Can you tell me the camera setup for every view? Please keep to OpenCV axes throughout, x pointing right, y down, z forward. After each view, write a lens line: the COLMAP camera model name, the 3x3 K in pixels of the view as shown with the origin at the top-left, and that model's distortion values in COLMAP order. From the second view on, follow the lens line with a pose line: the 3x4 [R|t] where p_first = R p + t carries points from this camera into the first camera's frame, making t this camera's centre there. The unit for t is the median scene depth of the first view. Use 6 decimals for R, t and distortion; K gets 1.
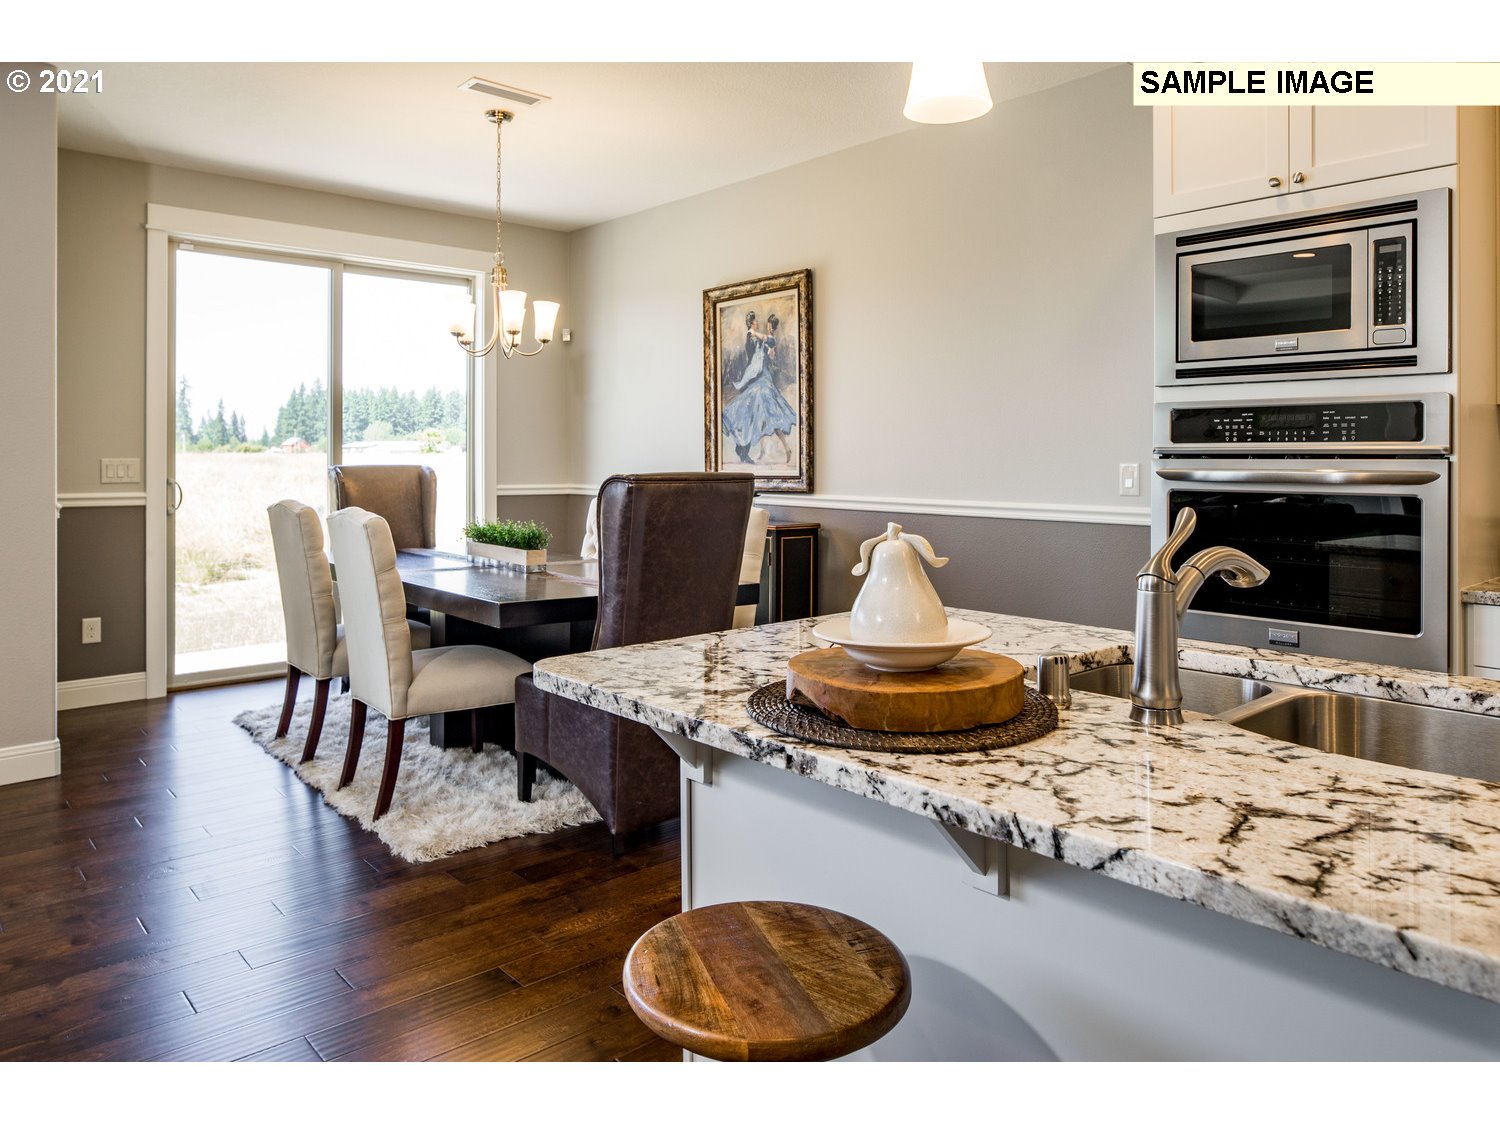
lens RADIAL K [[1027.2, 0, 754.6], [0, 1027.2, 456.0], [0, 0, 1]] dist [0.000112, 0.000633]
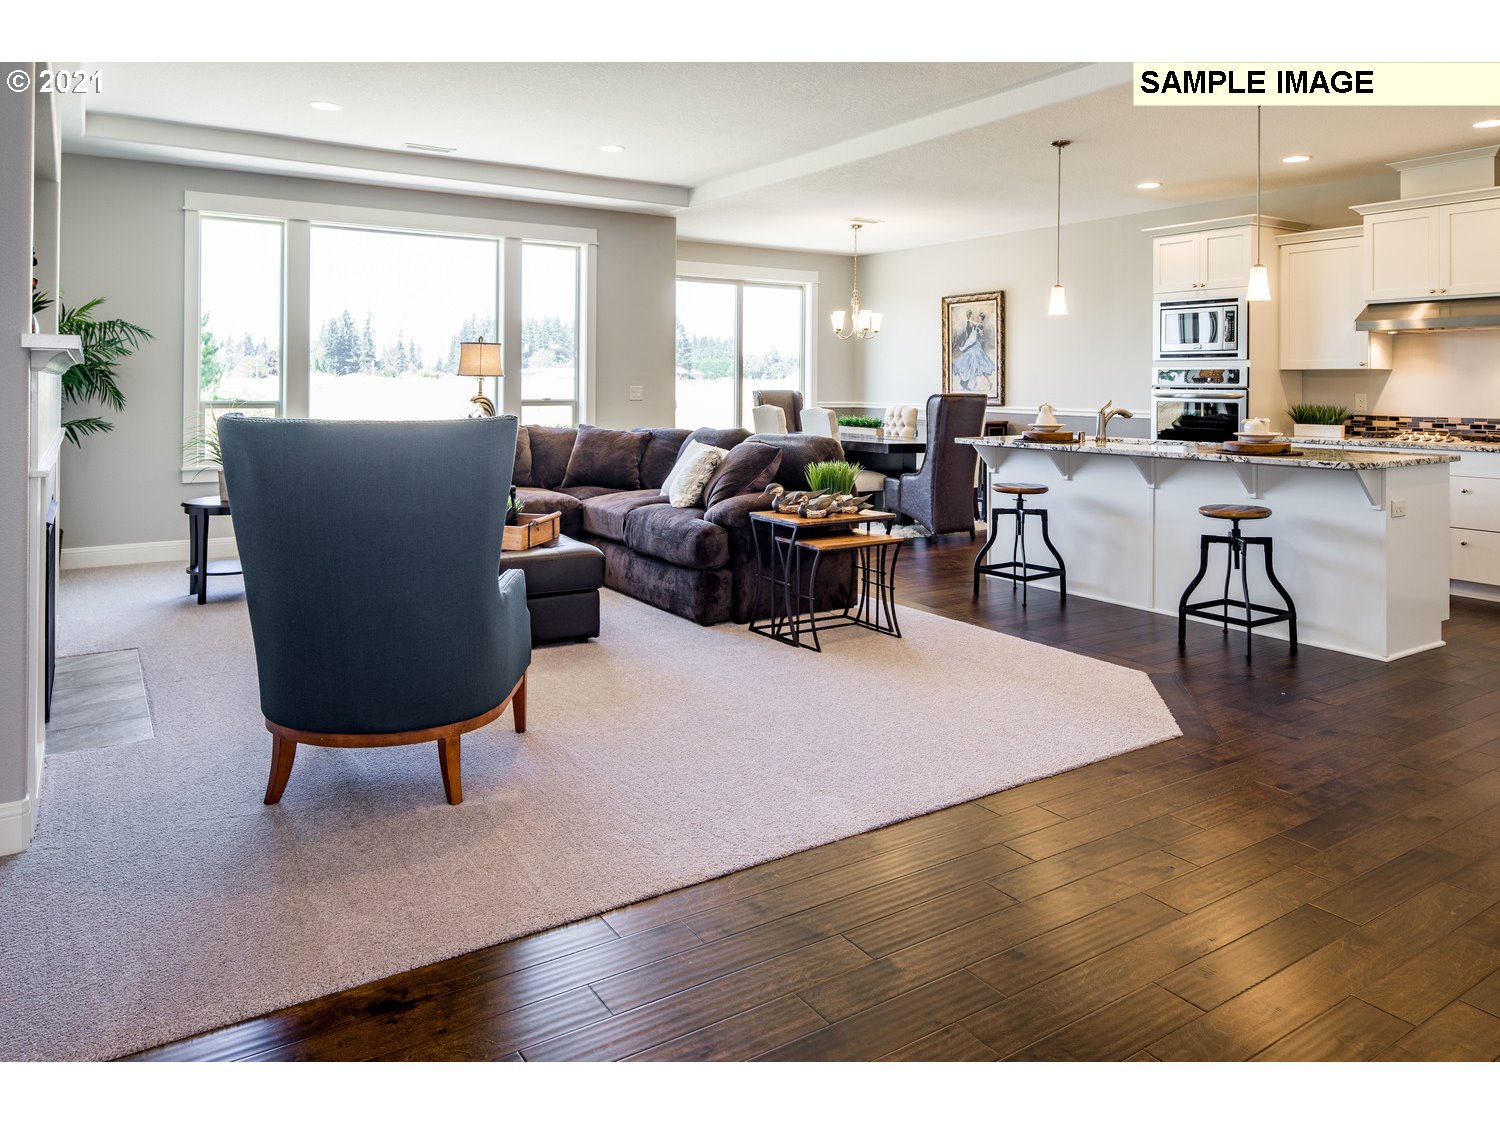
lens RADIAL K [[1011.9, 0, 750.7], [0, 1011.9, 379.7], [0, 0, 1]] dist [-0.006074, -0.002209]
pose [[0.988474, 0.004813, -0.151314, -0.127708], [-0.005417, 0.999979, -0.003576, -0.003851], [0.151294, 0.004355, 0.988479, -0.965185]]
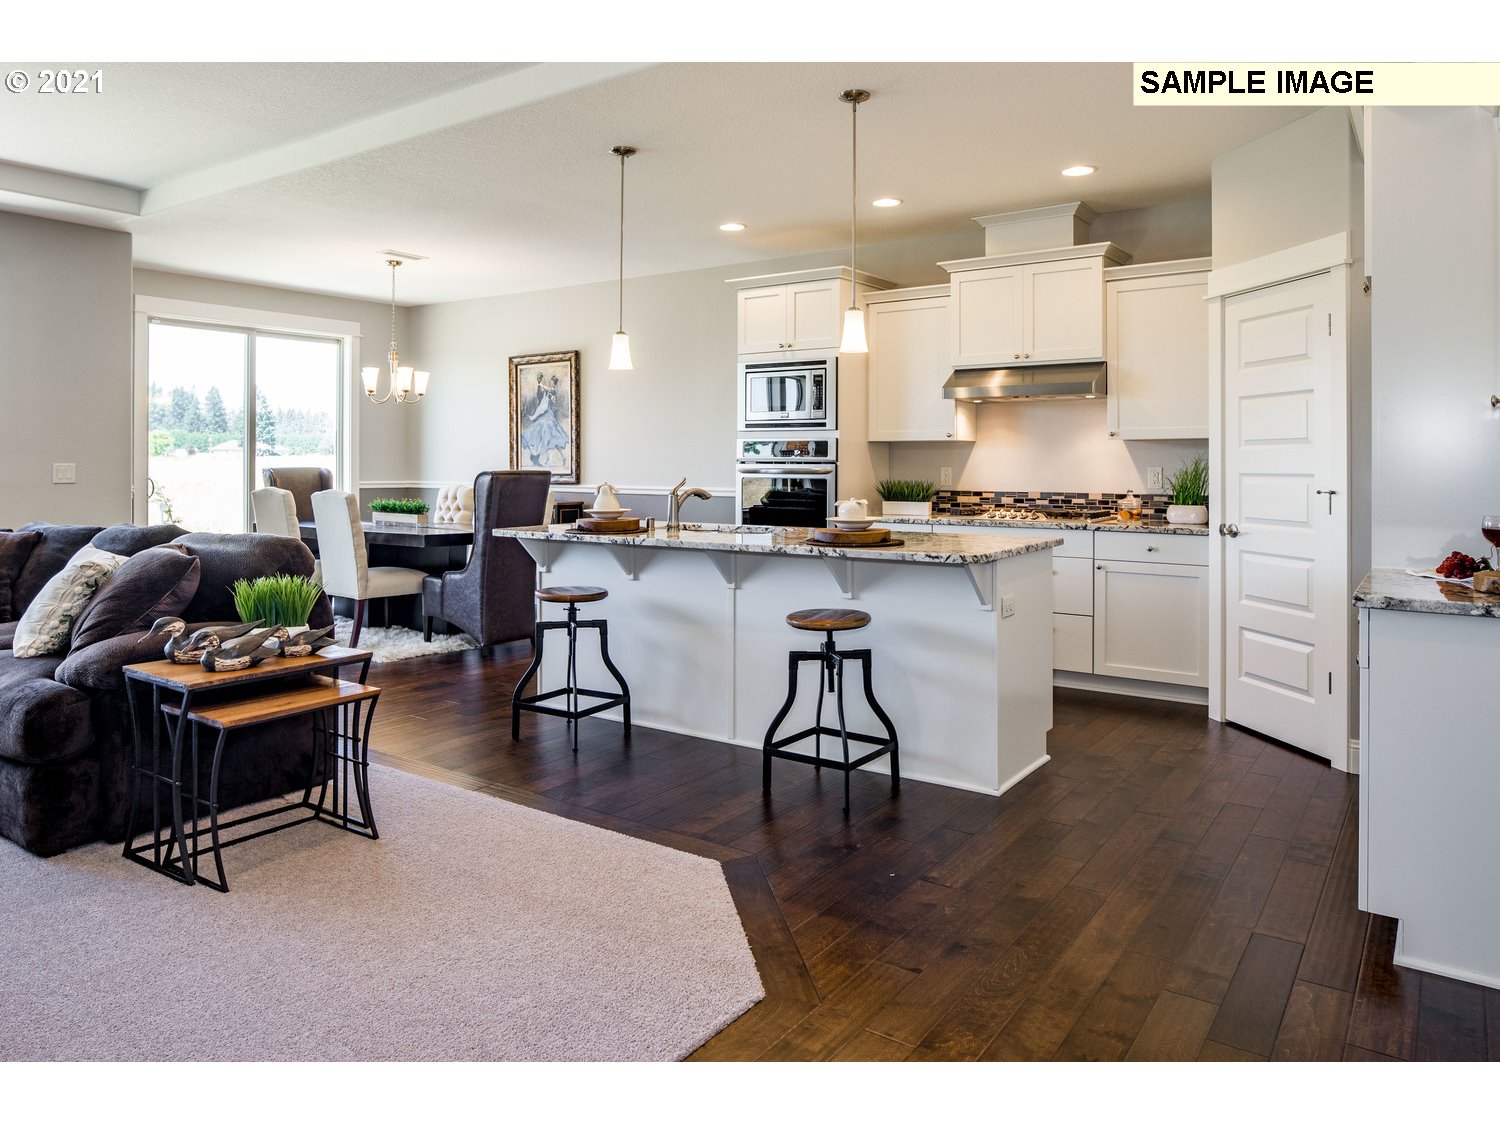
lens RADIAL K [[1008.7, 0, 747.3], [0, 1008.7, 459.9], [0, 0, 1]] dist [-0.001890, 0.000018]
pose [[0.974260, 0.001194, 0.225426, -0.047293], [-0.001129, 0.999999, -0.000414, -0.002836], [-0.225426, 0.000149, 0.974260, -0.668897]]
